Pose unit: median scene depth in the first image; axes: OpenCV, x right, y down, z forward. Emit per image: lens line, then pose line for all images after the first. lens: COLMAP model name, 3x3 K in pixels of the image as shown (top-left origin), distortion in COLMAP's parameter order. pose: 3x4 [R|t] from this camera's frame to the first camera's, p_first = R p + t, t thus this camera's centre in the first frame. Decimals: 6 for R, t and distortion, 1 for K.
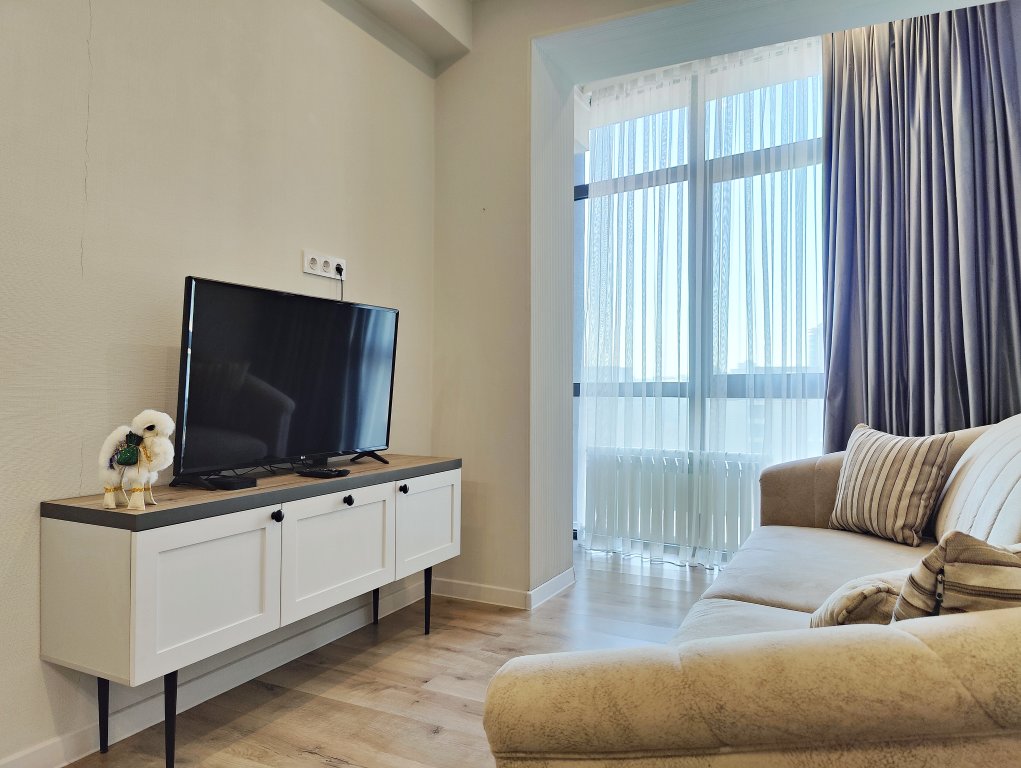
lens RADIAL K [[718.2, 0, 515.1], [0, 718.2, 383.3], [0, 0, 1]] dist [0.030419, -0.049319]
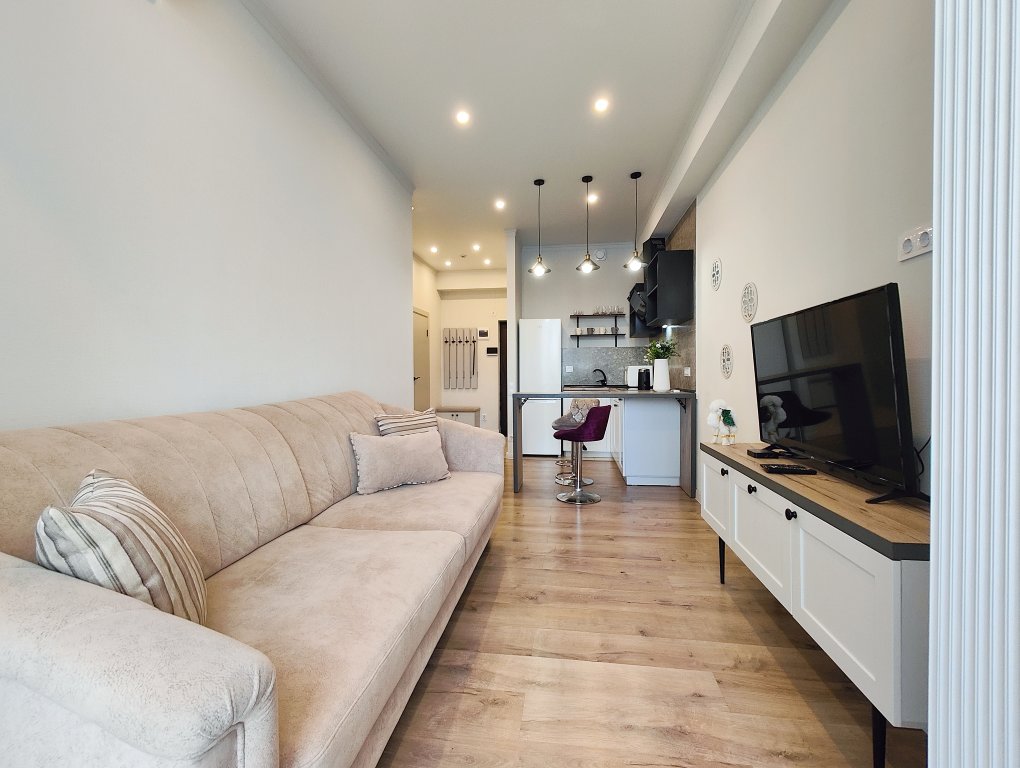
lens RADIAL K [[446.0, 0, 508.8], [0, 446.0, 383.8], [0, 0, 1]] dist [0.004634, -0.000143]
pose [[-0.950557, 0.006531, -0.310482, 0.354124], [0.002494, 0.999907, 0.013398, -0.019579], [0.310541, 0.011961, -0.950485, 1.499555]]
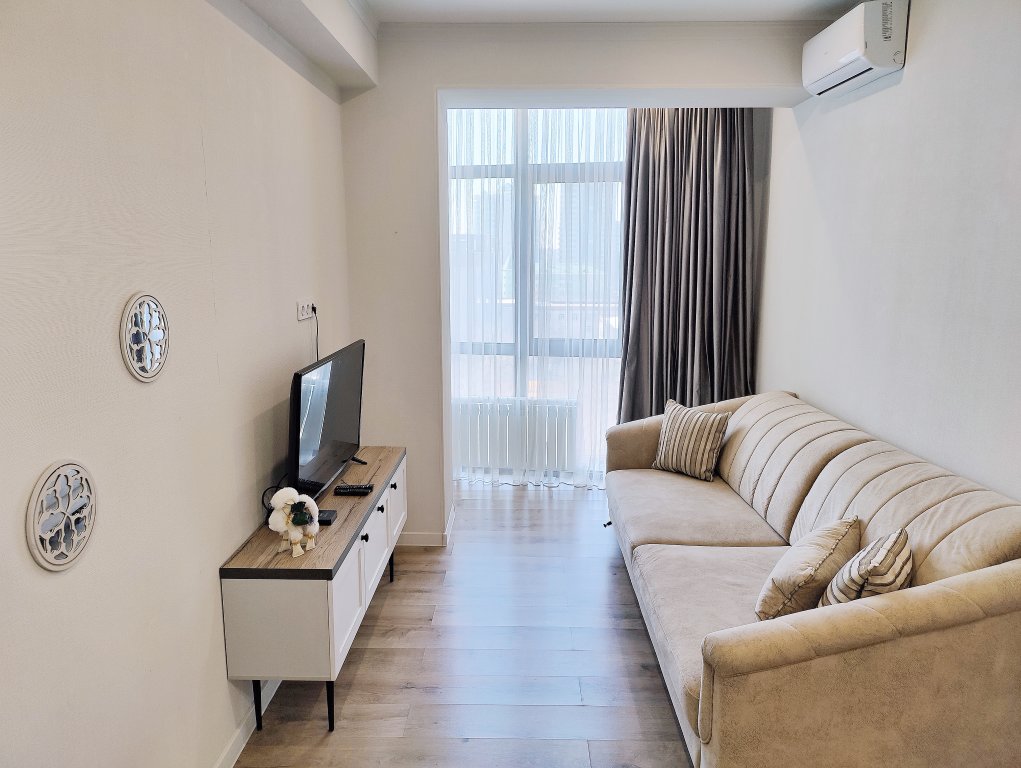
lens RADIAL K [[707.8, 0, 516.2], [0, 707.8, 382.7], [0, 0, 1]] dist [0.015476, 0.000237]
pose [[0.901934, -0.078803, 0.424624, -0.524346], [-0.002229, 0.982350, 0.187041, -0.300225], [-0.431868, -0.169645, 0.885839, -0.219701]]
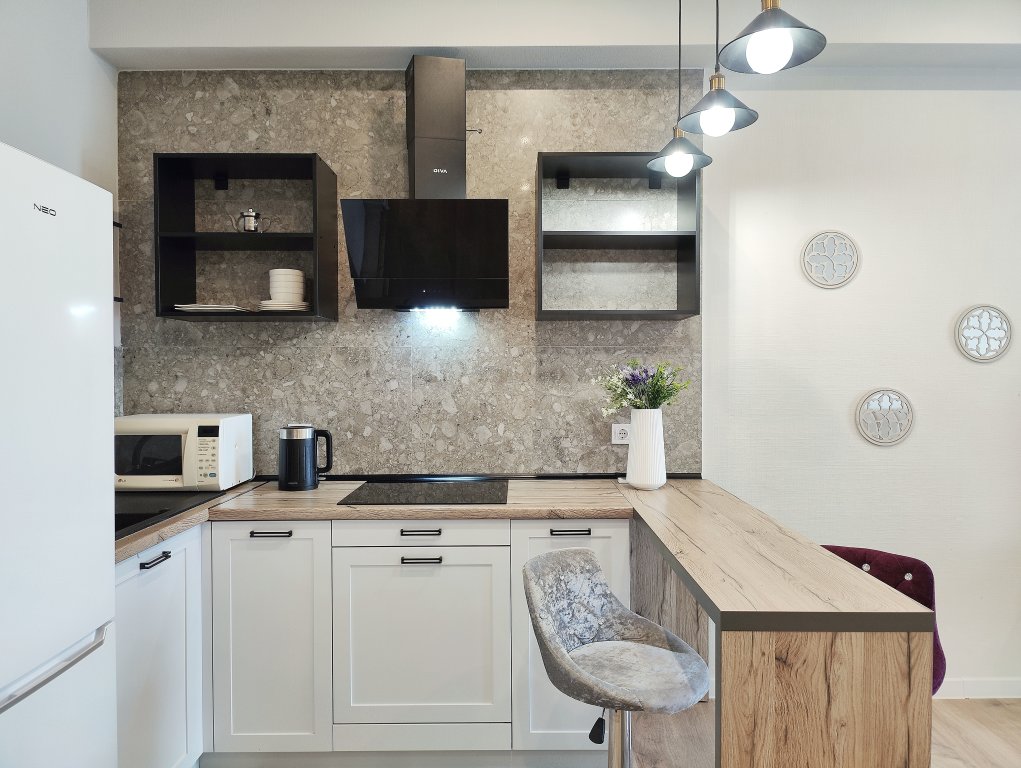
lens RADIAL K [[717.0, 0, 508.9], [0, 717.0, 381.1], [0, 0, 1]] dist [0.033430, -0.025999]
pose [[0.438292, 0.011338, -0.898761, 0.187859], [0.009095, 0.999813, 0.017048, -0.152062], [0.898787, -0.015646, 0.438107, -0.603615]]
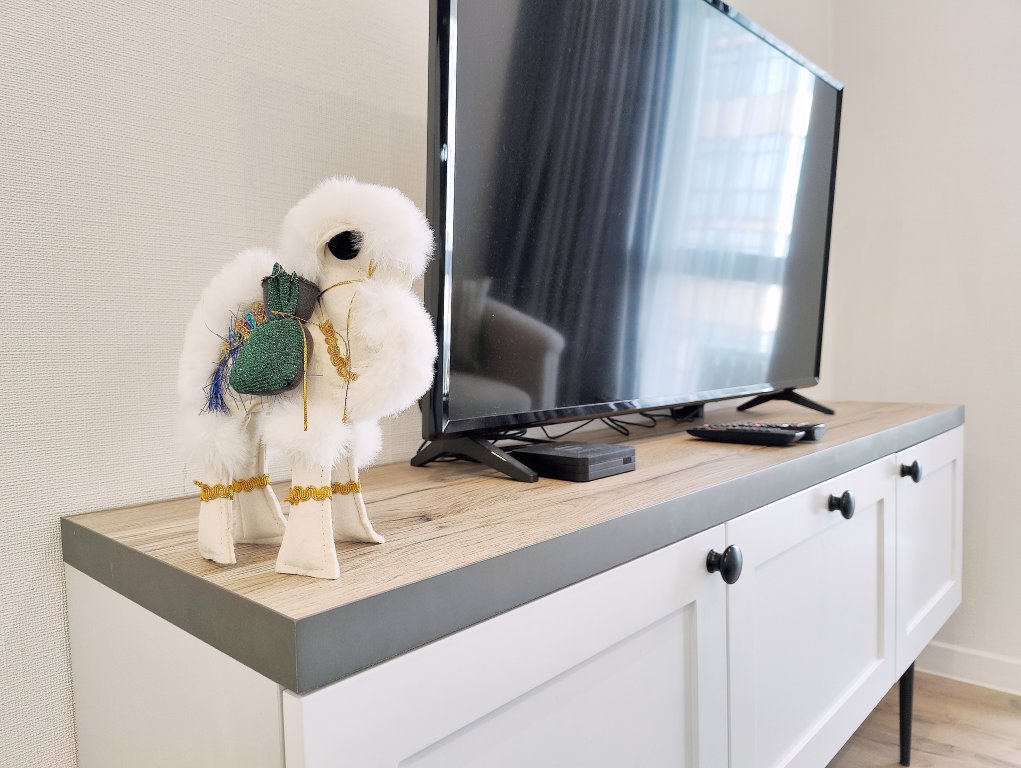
lens RADIAL K [[718.2, 0, 515.1], [0, 718.2, 383.3], [0, 0, 1]] dist [0.030419, -0.049319]
pose [[0.958206, -0.018723, -0.285465, -0.276495], [0.032668, 0.998490, 0.044167, 0.073059], [0.284207, -0.051647, 0.957371, 0.566212]]
